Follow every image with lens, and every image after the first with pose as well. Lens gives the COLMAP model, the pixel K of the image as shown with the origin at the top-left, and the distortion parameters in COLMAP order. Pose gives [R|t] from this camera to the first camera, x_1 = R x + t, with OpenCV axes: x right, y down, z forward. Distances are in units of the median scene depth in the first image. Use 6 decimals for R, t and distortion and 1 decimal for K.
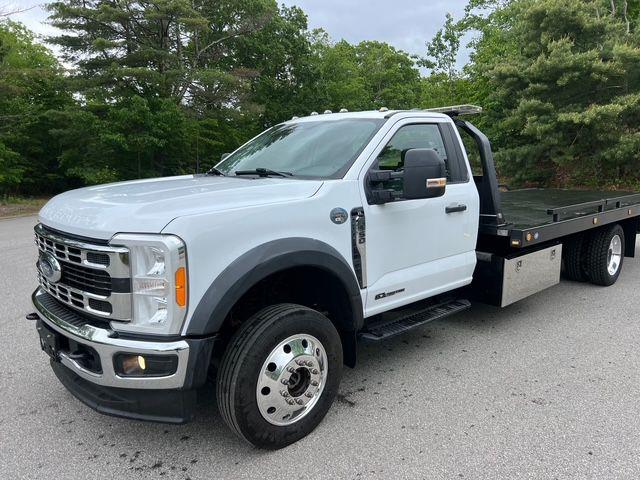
lens RADIAL K [[484.6, 0, 323.1], [0, 484.6, 243.0], [0, 0, 1]] dist [0.052815, -0.056698]
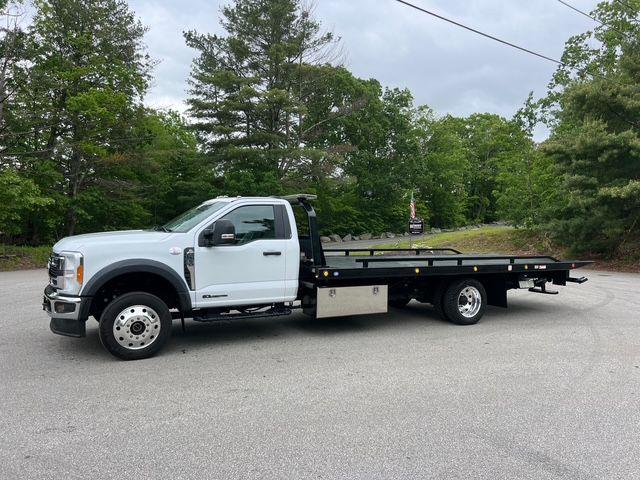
lens RADIAL K [[483.9, 0, 320.0], [0, 483.9, 240.0], [0, 0, 1]] dist [0.044196, -0.060339]
pose [[0.965326, 0.035215, -0.258661, 0.219284], [-0.070163, 0.989399, -0.127148, 0.022055], [0.251441, 0.140887, 0.957564, -0.151482]]
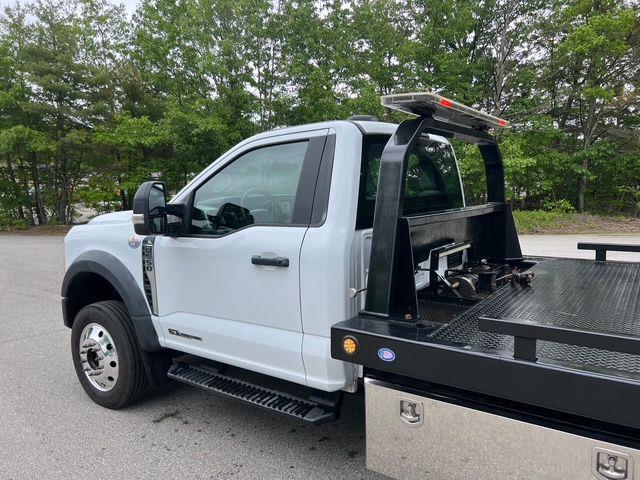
lens RADIAL K [[470.9, 0, 326.1], [0, 470.9, 236.3], [0, 0, 1]] dist [0.092967, -0.114632]
pose [[0.207958, 0.105524, -0.972429, 0.236348], [-0.142632, 0.986809, 0.076582, -0.042505], [0.967683, 0.122773, 0.220266, 0.231110]]
